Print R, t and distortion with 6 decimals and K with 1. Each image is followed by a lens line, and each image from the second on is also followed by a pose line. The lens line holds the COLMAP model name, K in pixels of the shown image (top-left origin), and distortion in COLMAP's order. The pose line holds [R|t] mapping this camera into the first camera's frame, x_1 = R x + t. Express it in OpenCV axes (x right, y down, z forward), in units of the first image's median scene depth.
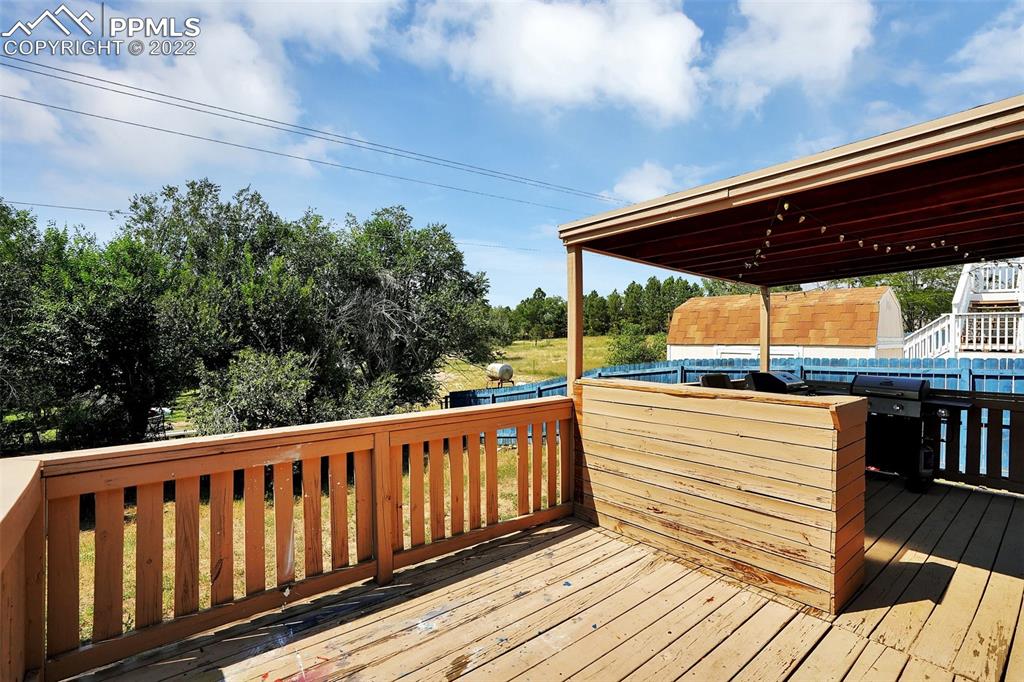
lens RADIAL K [[486.4, 0, 507.2], [0, 486.4, 336.0], [0, 0, 1]] dist [-0.056116, 0.023485]
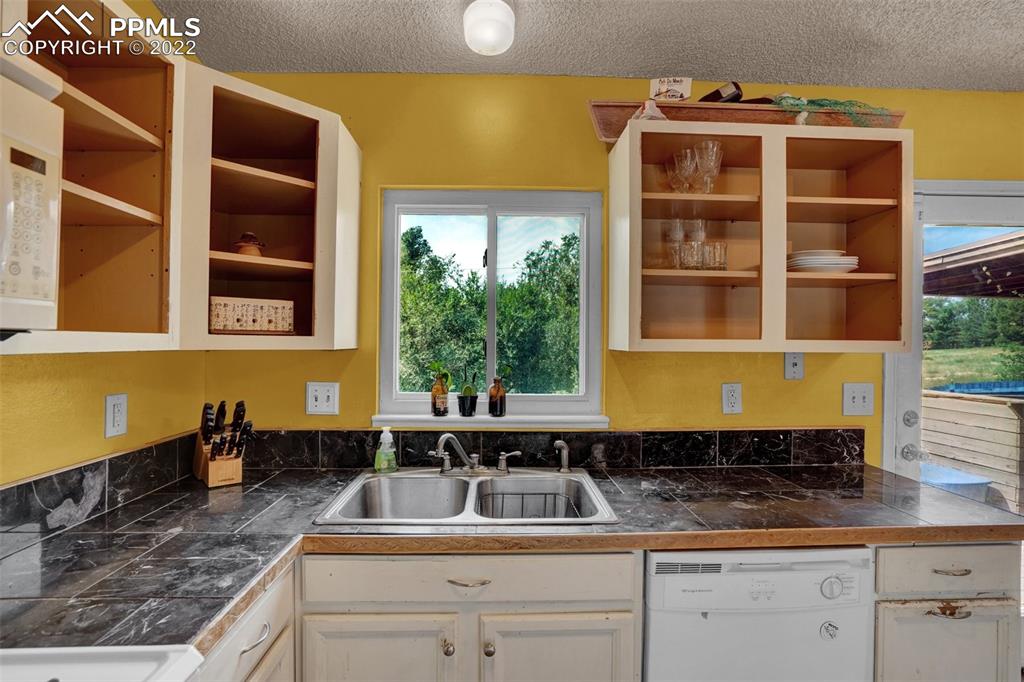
lens RADIAL K [[486.4, 0, 509.5], [0, 486.4, 343.8], [0, 0, 1]] dist [-0.056116, 0.023485]
pose [[0.795204, -0.008854, -0.606277, 0.066462], [0.004852, 0.999954, -0.008238, -0.007597], [0.606322, 0.003609, 0.795211, -0.237992]]
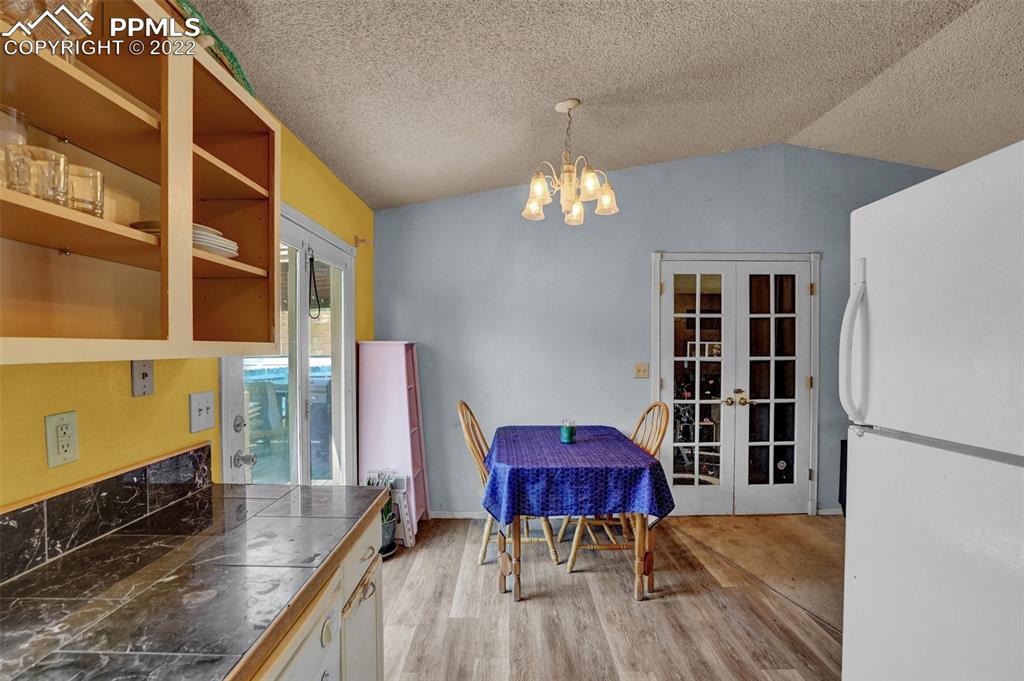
lens RADIAL K [[486.4, 0, 507.5], [0, 486.4, 359.0], [0, 0, 1]] dist [-0.056116, 0.023485]
pose [[0.633108, -0.035283, 0.773259, 0.006761], [0.012982, 0.999304, 0.034969, -0.008391], [-0.773954, -0.012100, 0.633126, -0.188845]]
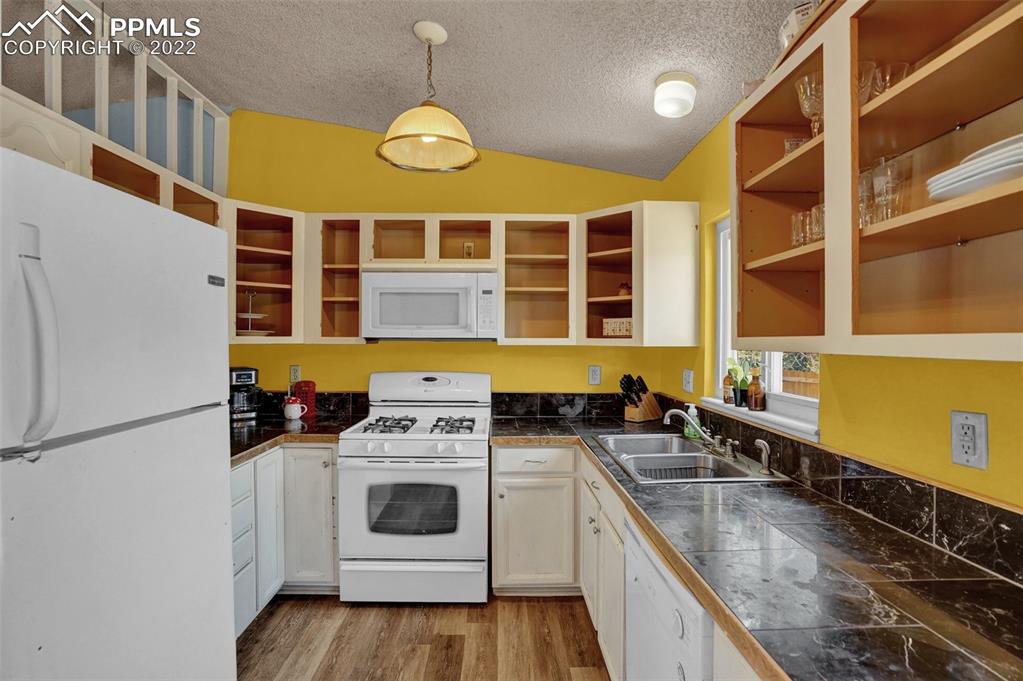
lens RADIAL K [[485.9, 0, 502.6], [0, 485.9, 344.4], [0, 0, 1]] dist [-0.056116, 0.023485]
pose [[-0.627546, -0.008493, -0.778533, 0.161624], [-0.013001, 0.999915, -0.000429, -0.007101], [0.778471, 0.009853, -0.627604, -0.062481]]
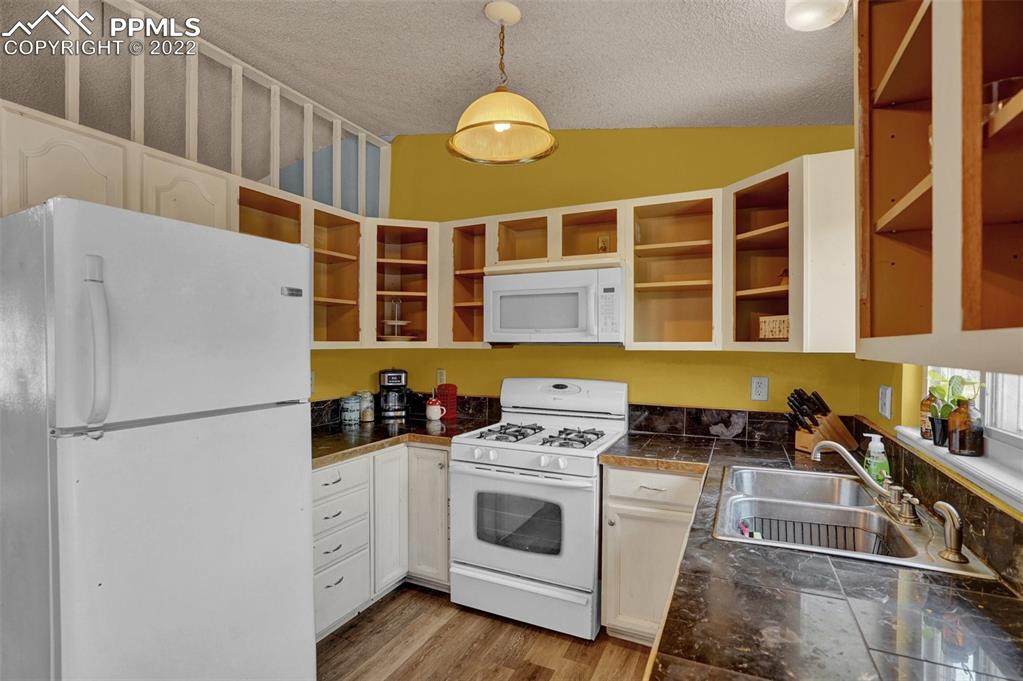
lens RADIAL K [[485.9, 0, 504.0], [0, 485.9, 354.3], [0, 0, 1]] dist [-0.056116, 0.023485]
pose [[-0.911162, -0.008051, -0.411969, 0.106020], [-0.015269, 0.999782, 0.014233, -0.007272], [0.411765, 0.019259, -0.911087, -0.044391]]
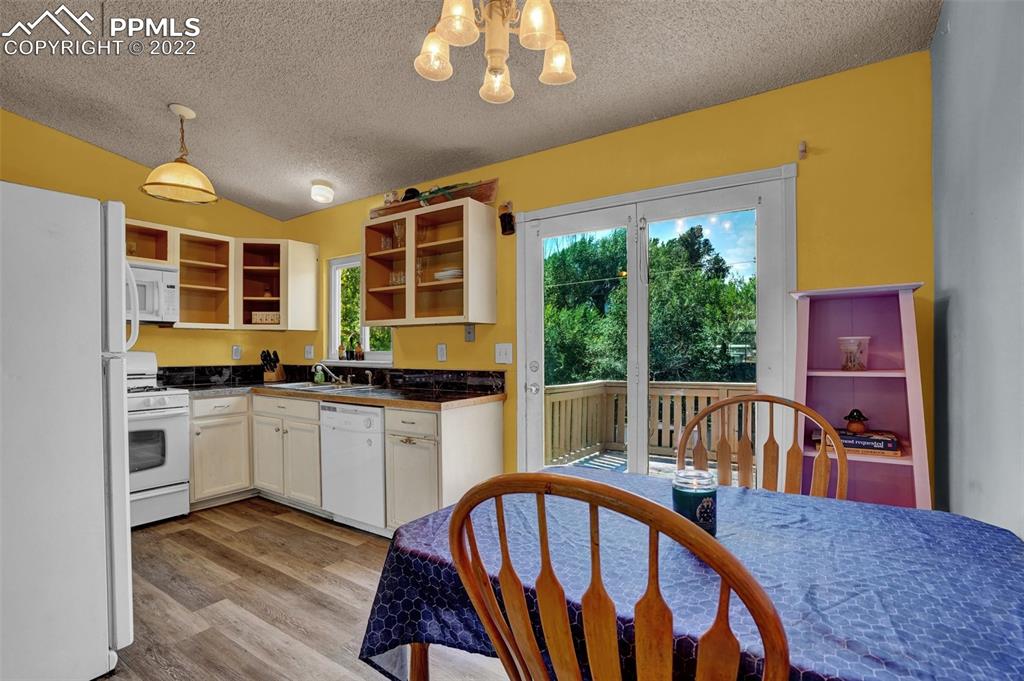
lens RADIAL K [[486.4, 0, 503.0], [0, 486.4, 354.7], [0, 0, 1]] dist [-0.056116, 0.023485]
pose [[0.281510, -0.001609, -0.959557, 0.345530], [0.003844, 0.999992, -0.000549, 0.013181], [0.959551, -0.003534, 0.281514, -0.100469]]
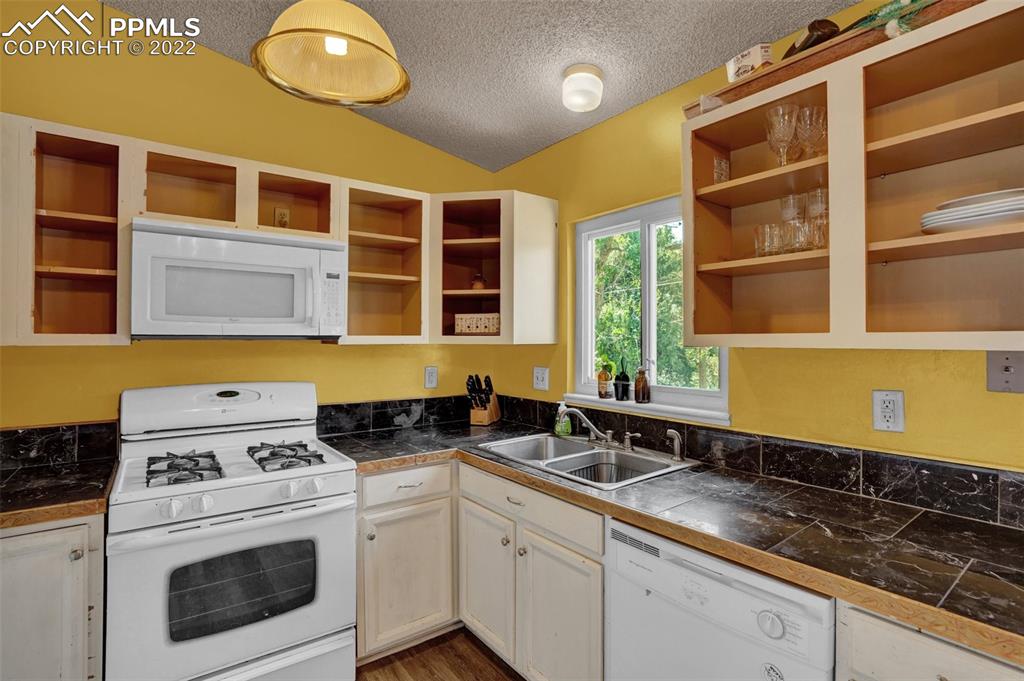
lens RADIAL K [[486.4, 0, 511.4], [0, 486.4, 339.1], [0, 0, 1]] dist [-0.056116, 0.023485]
pose [[-0.040498, -0.016378, -0.999045, 0.159987], [-0.002474, 0.999864, -0.016291, -0.006022], [0.999177, 0.001812, -0.040533, -0.147286]]
